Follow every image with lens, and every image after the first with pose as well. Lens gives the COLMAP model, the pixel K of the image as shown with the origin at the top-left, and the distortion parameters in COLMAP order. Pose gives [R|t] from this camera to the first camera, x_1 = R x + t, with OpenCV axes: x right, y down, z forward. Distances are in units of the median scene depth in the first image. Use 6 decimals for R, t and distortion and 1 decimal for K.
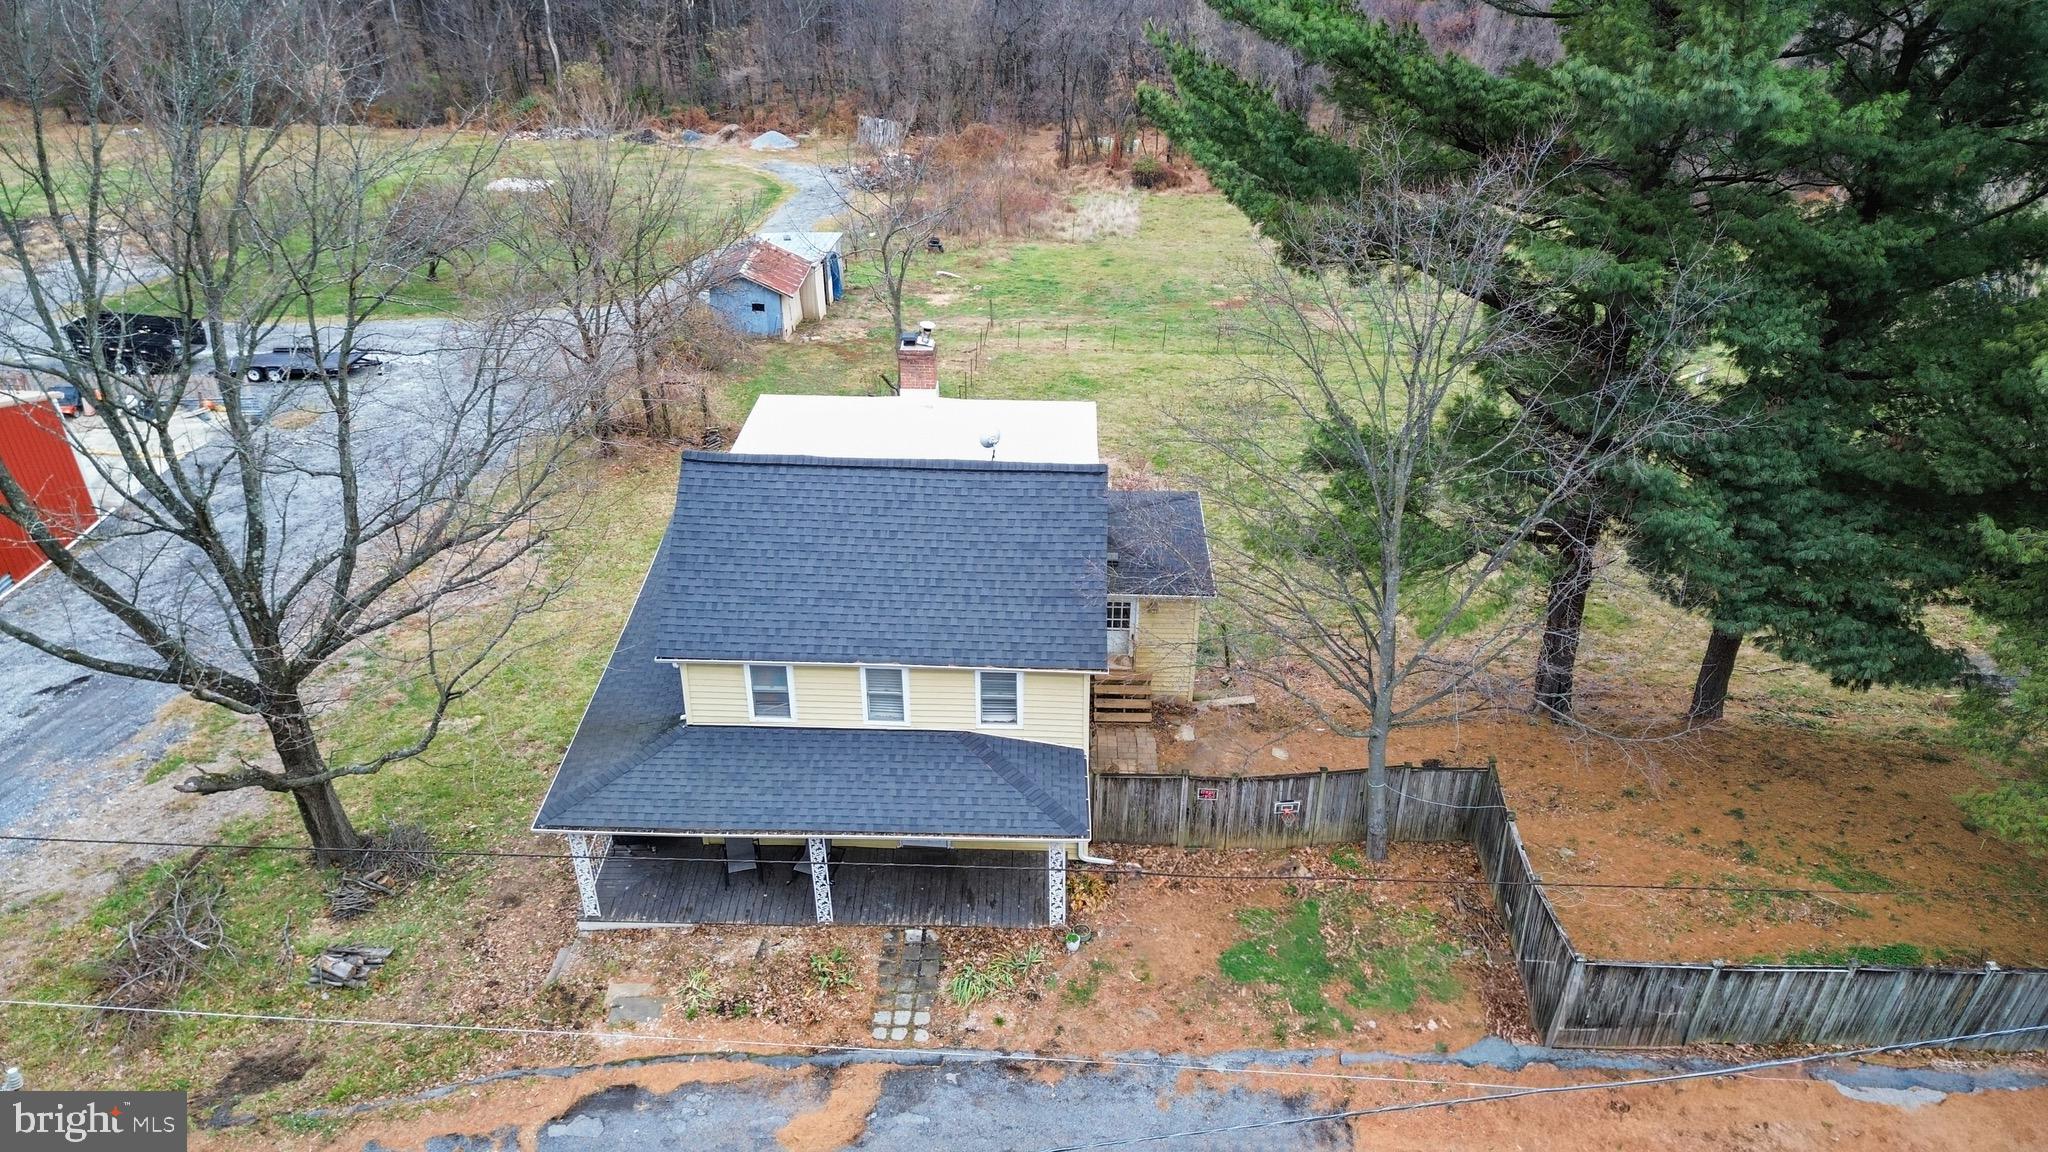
lens RADIAL K [[1441.7, 0, 1027.1], [0, 1441.7, 570.3], [0, 0, 1]] dist [0.082236, -0.085593]
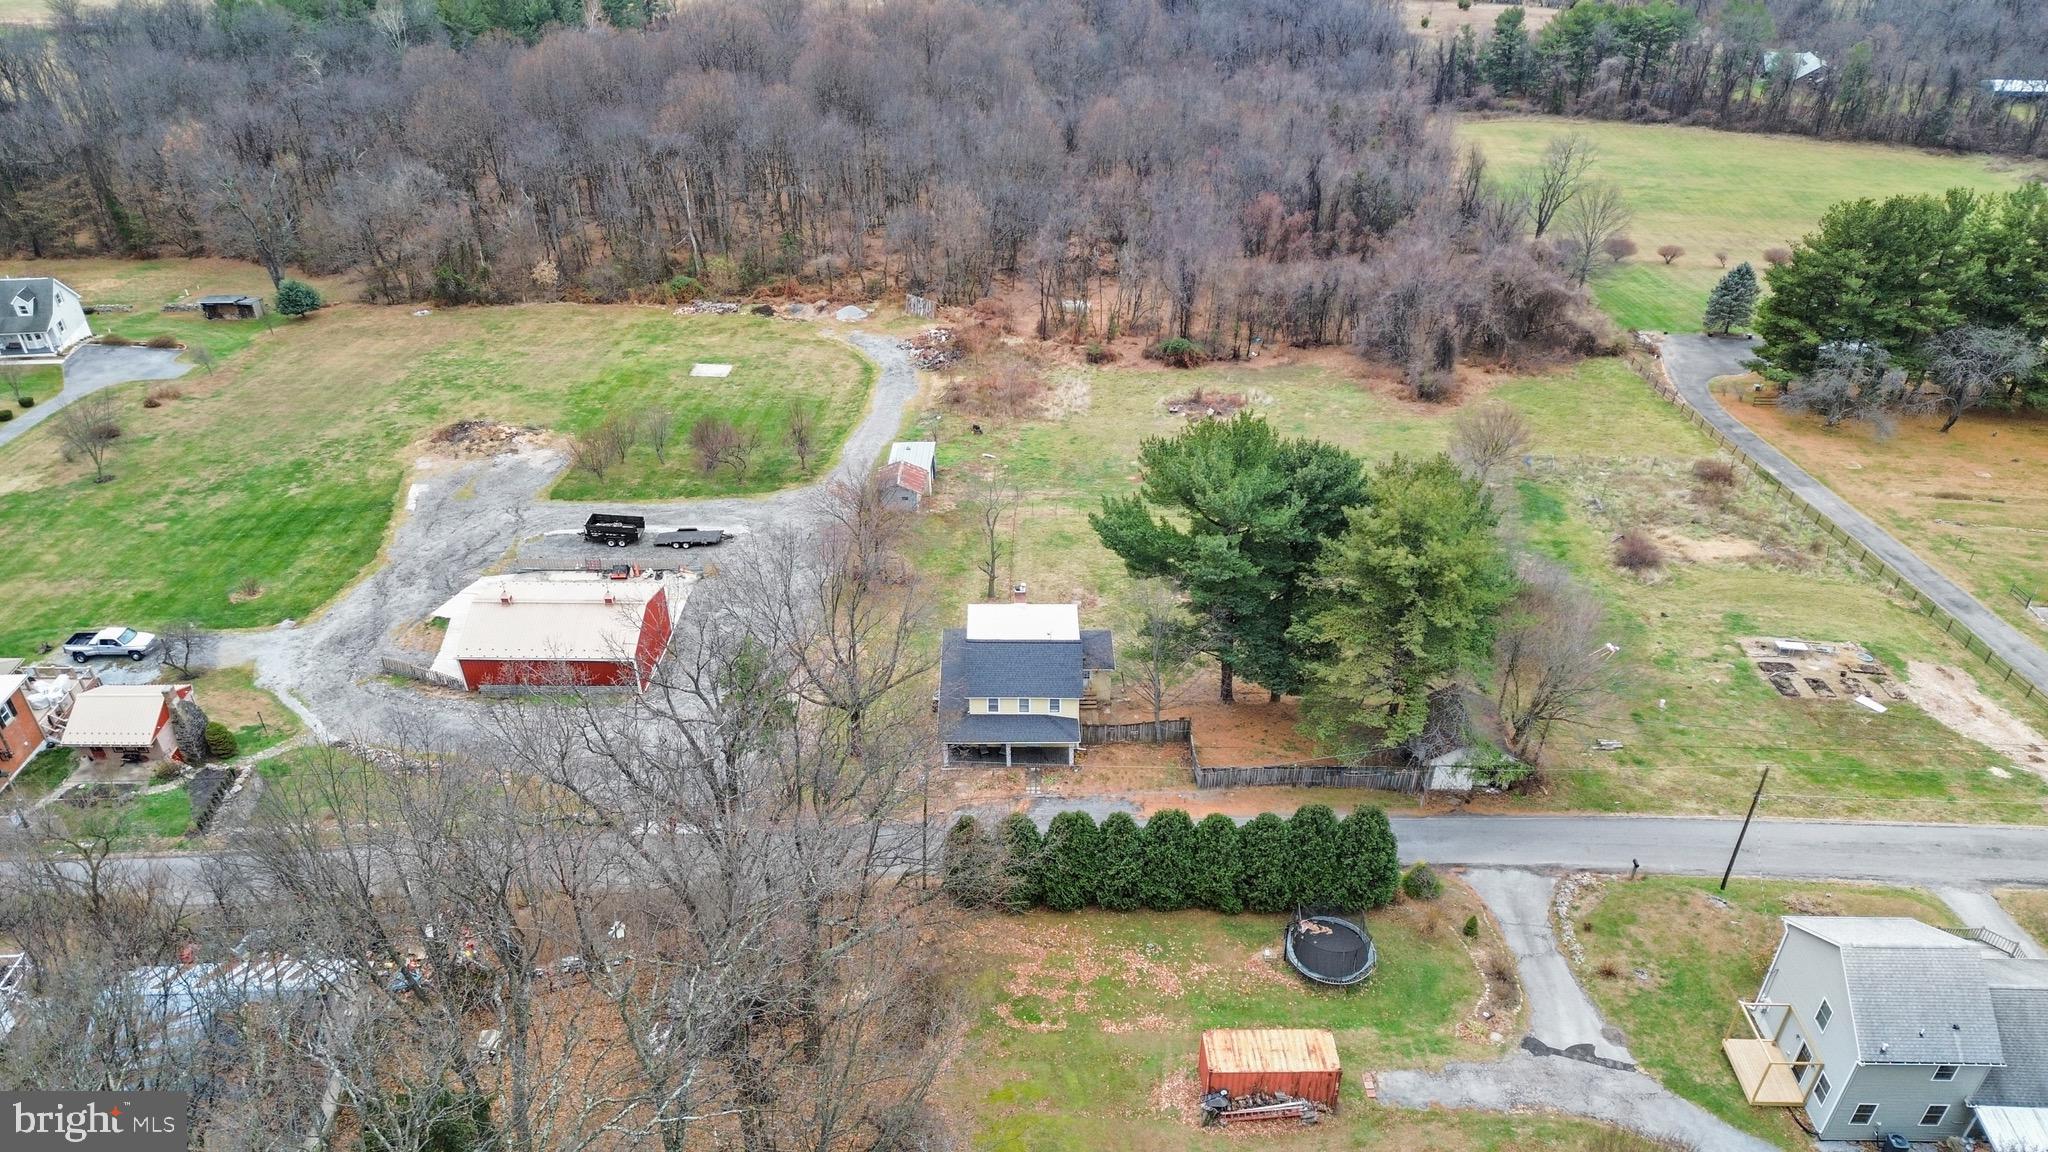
lens RADIAL K [[1431.3, 0, 1026.4], [0, 1431.3, 577.4], [0, 0, 1]] dist [0.075127, -0.070859]
pose [[0.999425, -0.023203, 0.024739, -0.174795], [0.022131, 0.998840, 0.042759, -0.397479], [-0.025703, -0.042187, 0.998779, -2.647623]]
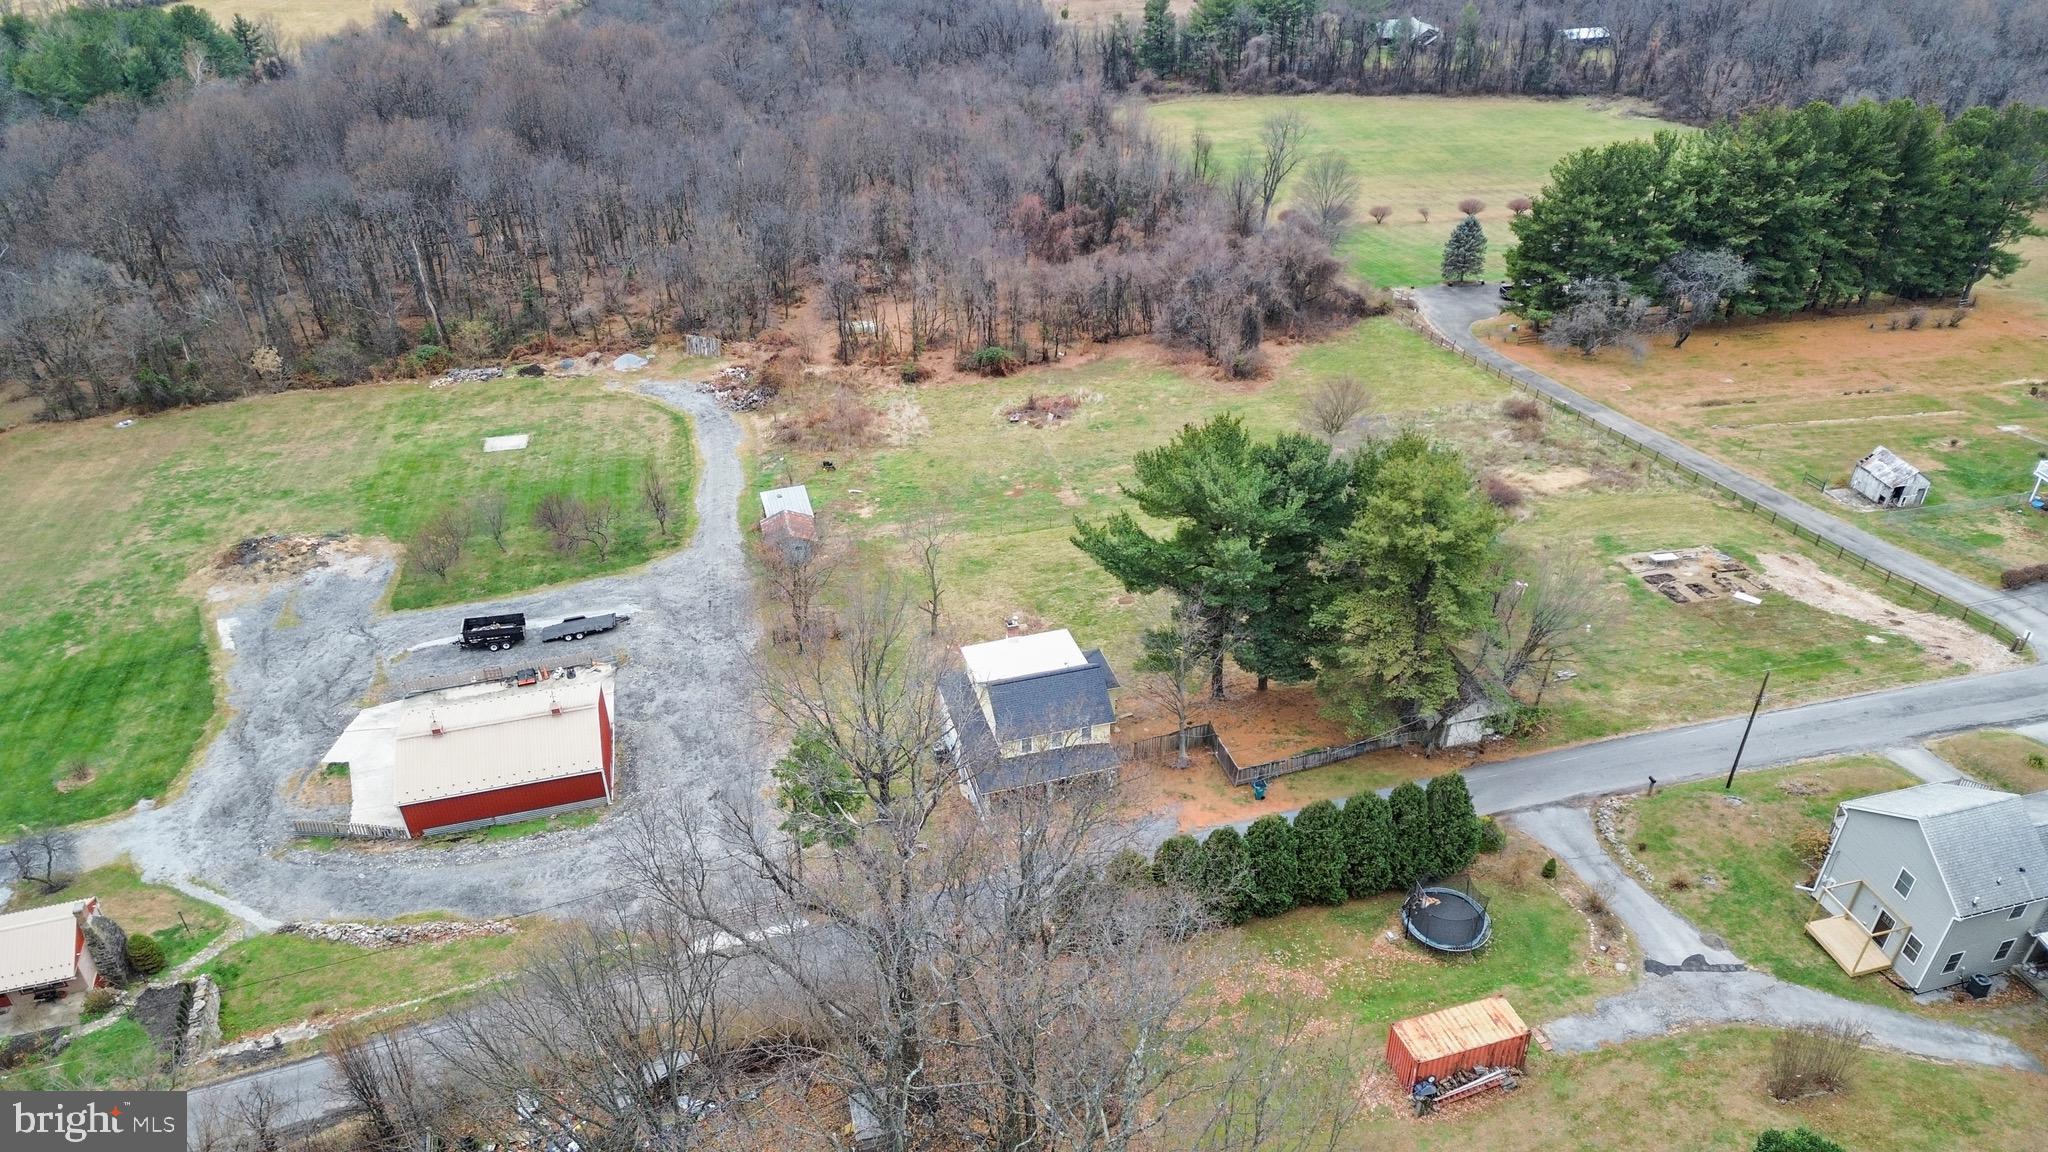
lens RADIAL K [[1431.3, 0, 1026.4], [0, 1431.3, 577.4], [0, 0, 1]] dist [0.075127, -0.070859]
pose [[0.951127, -0.181848, 0.249578, -0.994975], [0.170956, 0.983143, 0.064836, -0.562228], [-0.257161, -0.019000, 0.966182, -2.457795]]
